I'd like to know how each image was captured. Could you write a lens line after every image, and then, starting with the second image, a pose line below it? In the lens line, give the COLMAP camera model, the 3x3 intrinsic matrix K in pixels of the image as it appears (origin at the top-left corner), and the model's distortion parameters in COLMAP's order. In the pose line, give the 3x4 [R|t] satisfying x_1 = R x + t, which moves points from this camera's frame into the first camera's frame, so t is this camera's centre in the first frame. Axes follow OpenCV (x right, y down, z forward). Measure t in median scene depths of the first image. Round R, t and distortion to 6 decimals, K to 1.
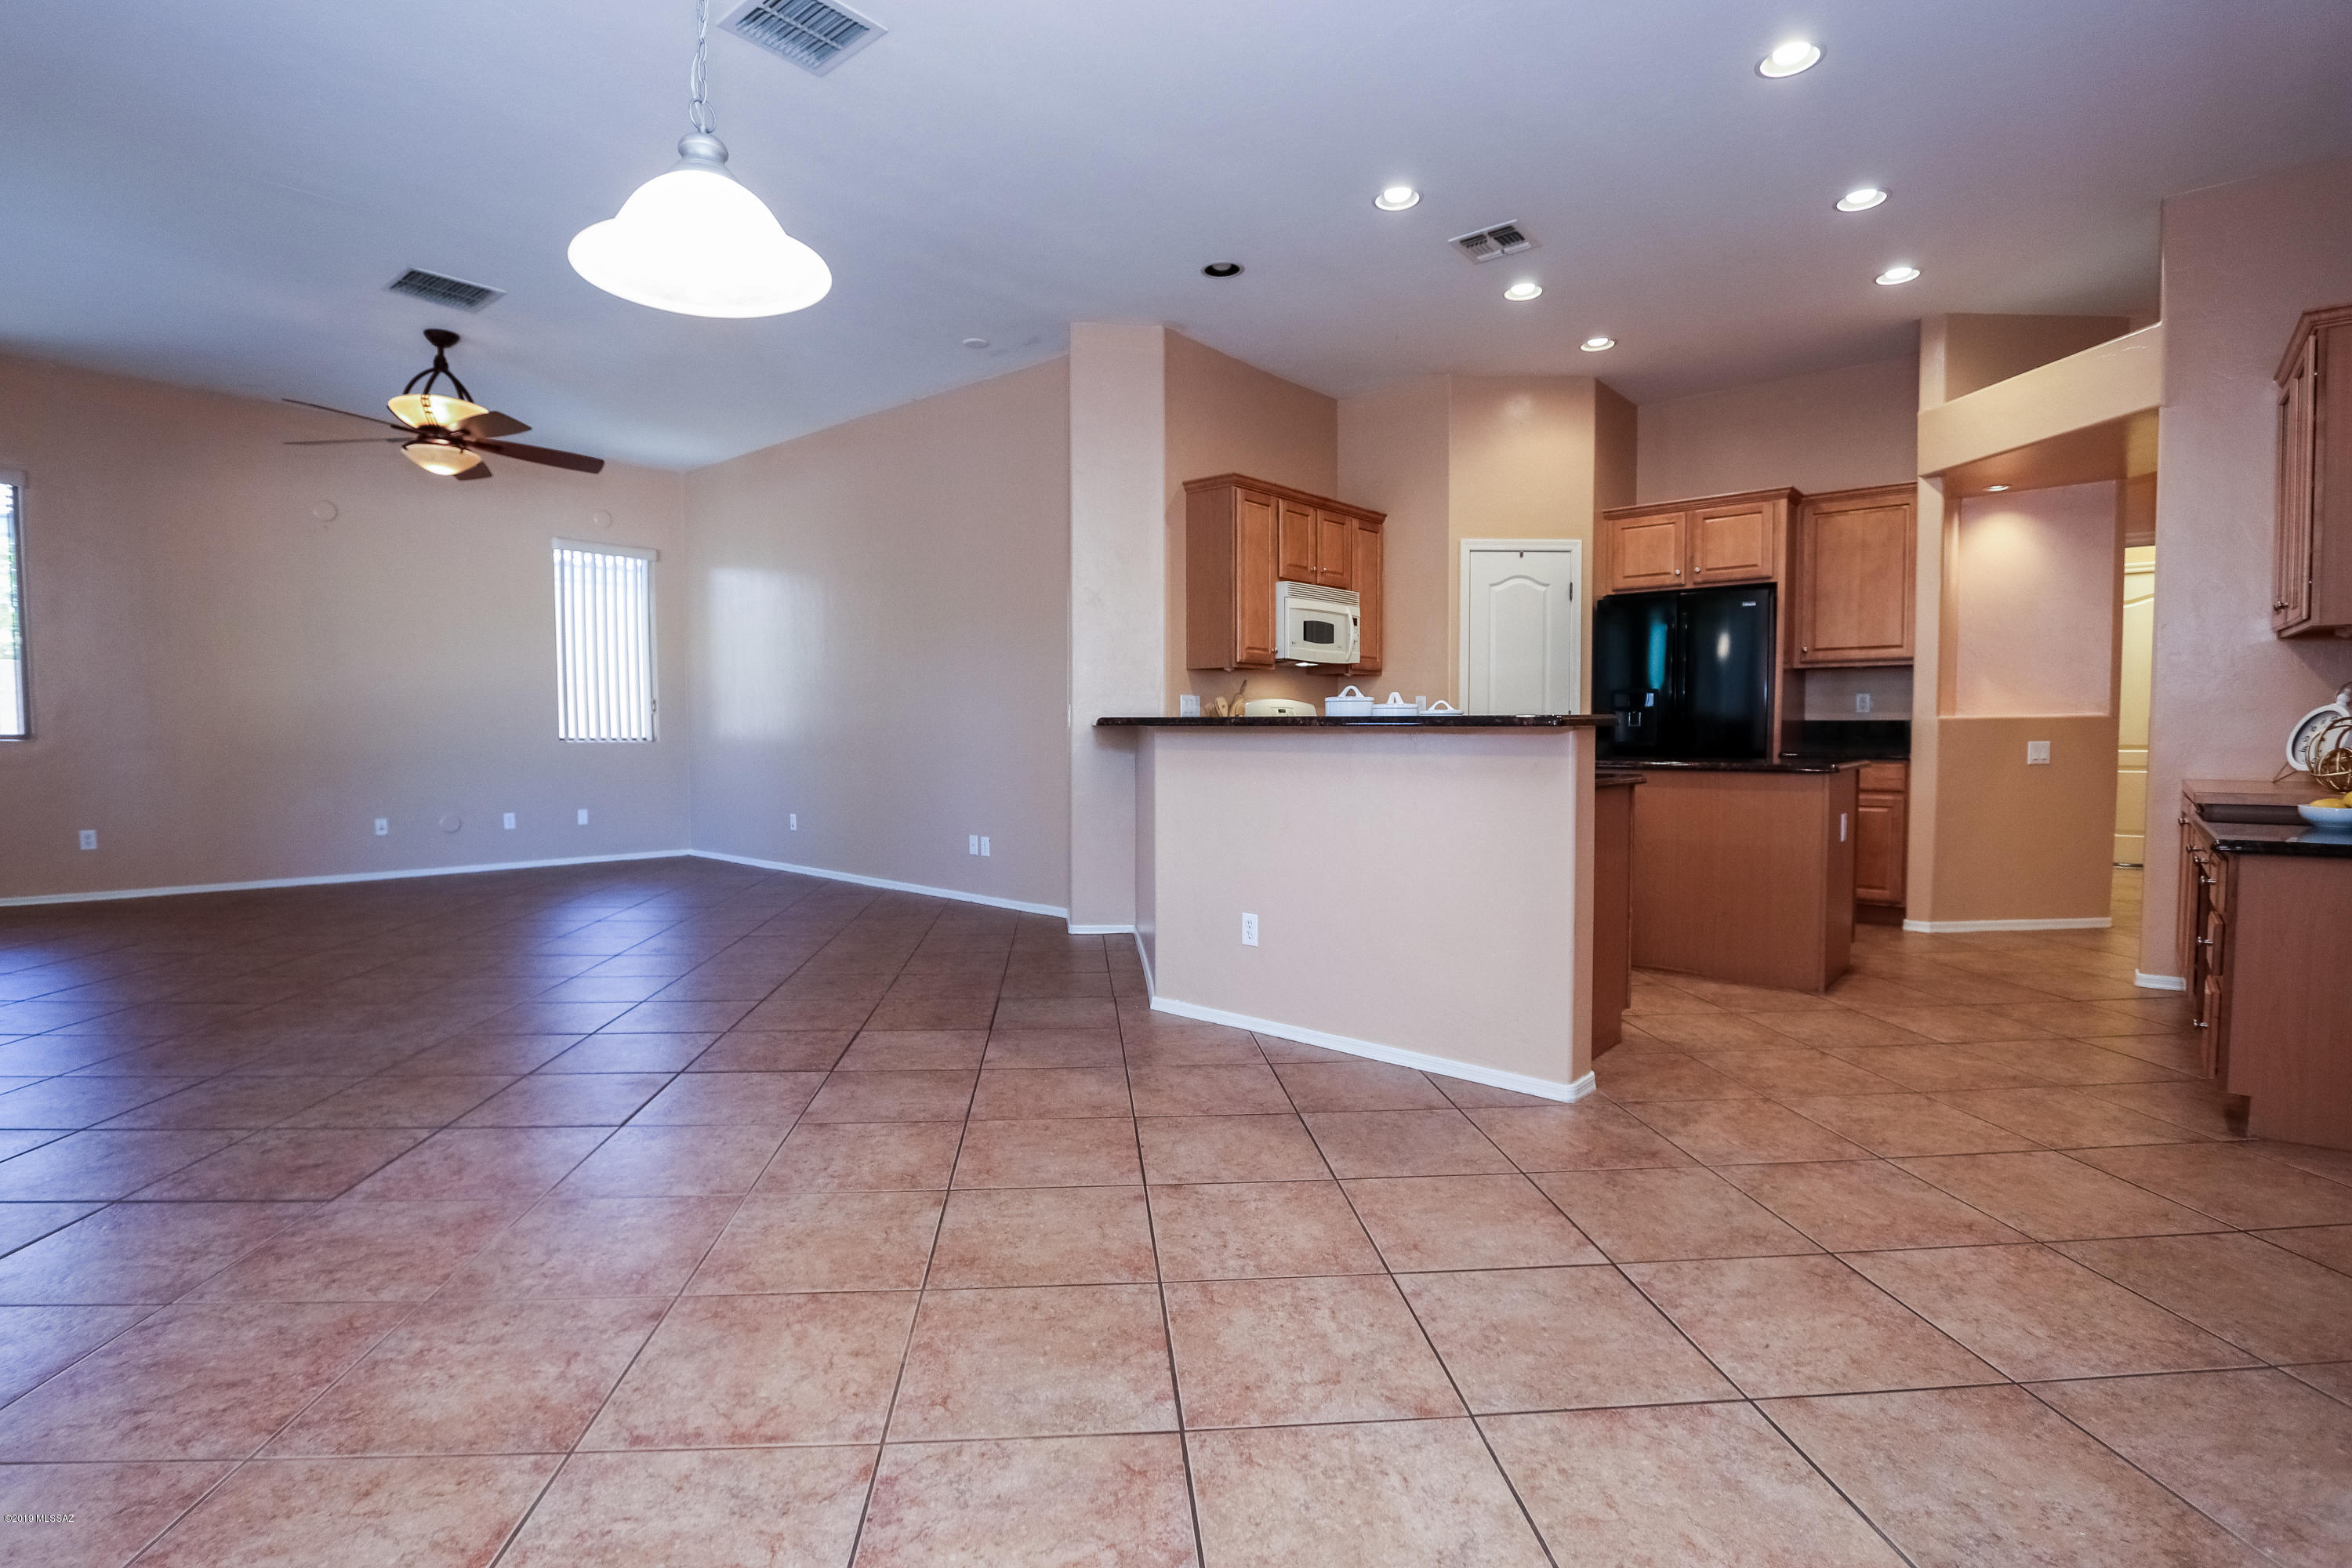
lens RADIAL K [[1081.8, 0, 1174.2], [0, 1081.8, 768.6], [0, 0, 1]] dist [-0.034417, 0.016263]
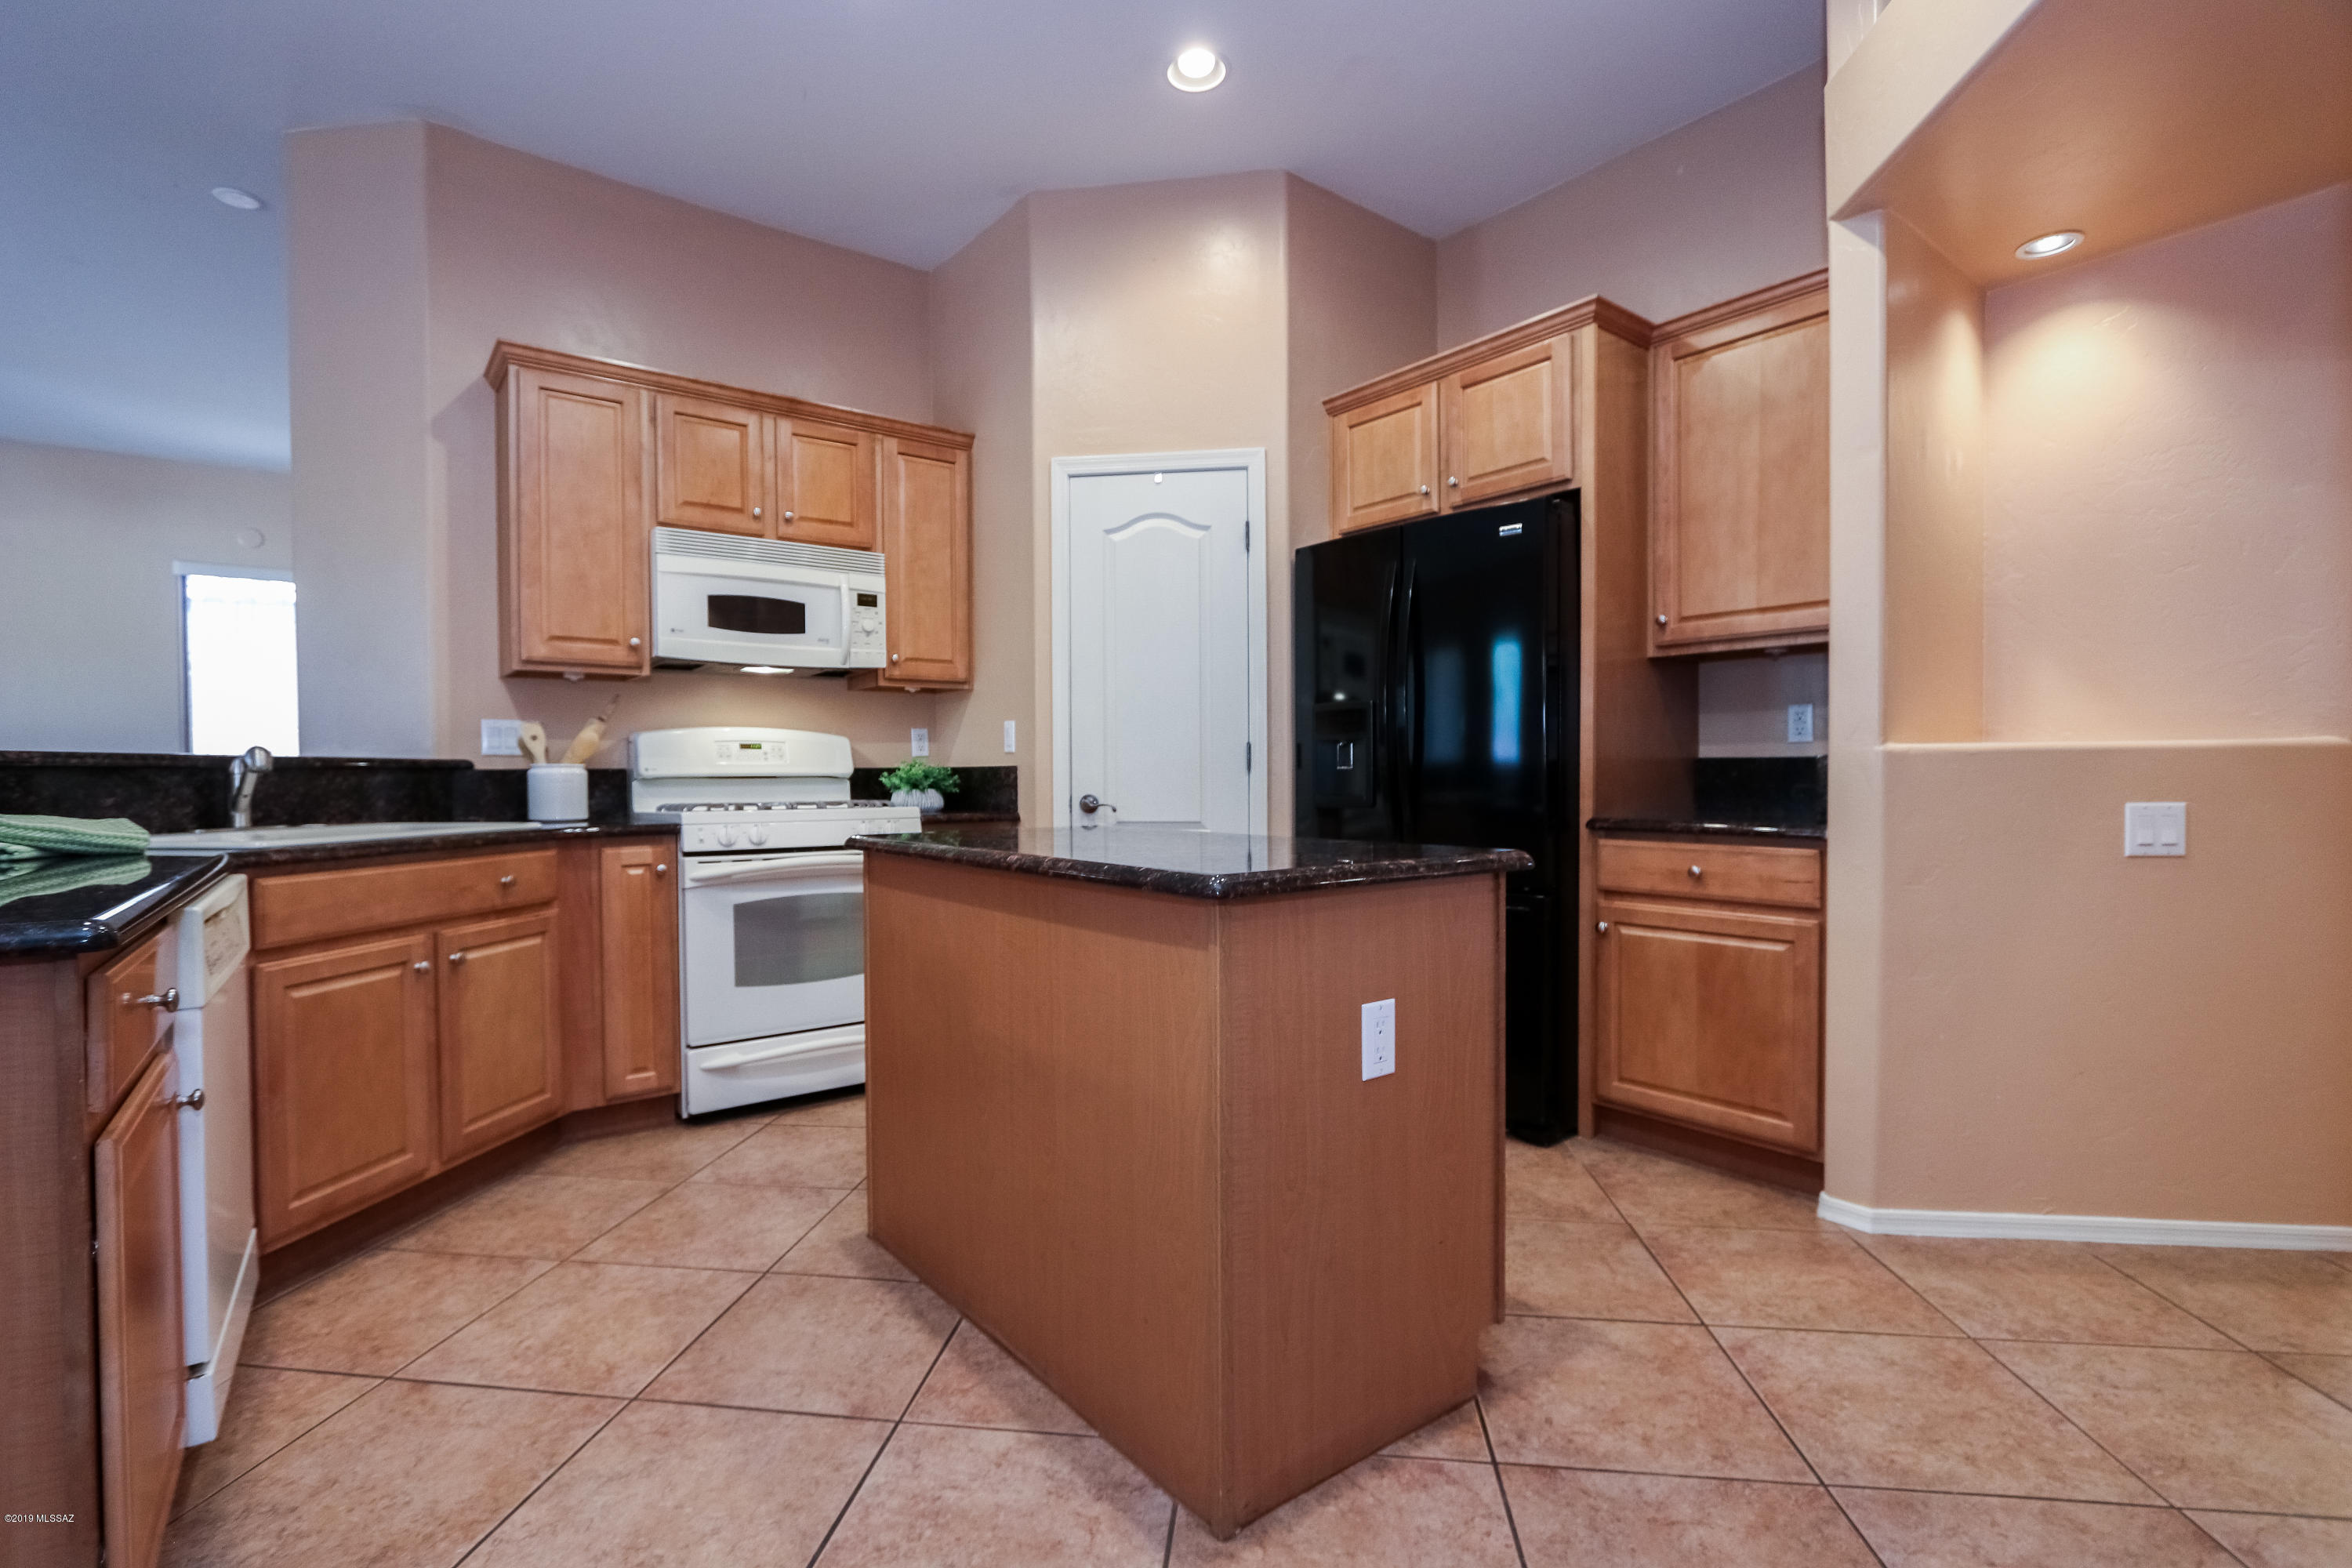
lens RADIAL K [[1051.7, 0, 1166.8], [0, 1051.7, 789.6], [0, 0, 1]] dist [-0.016670, 0.000282]
pose [[0.978134, 0.002595, -0.207957, 0.487846], [-0.009077, 0.999502, -0.030222, -0.013365], [0.207775, 0.031449, 0.977671, 0.488361]]
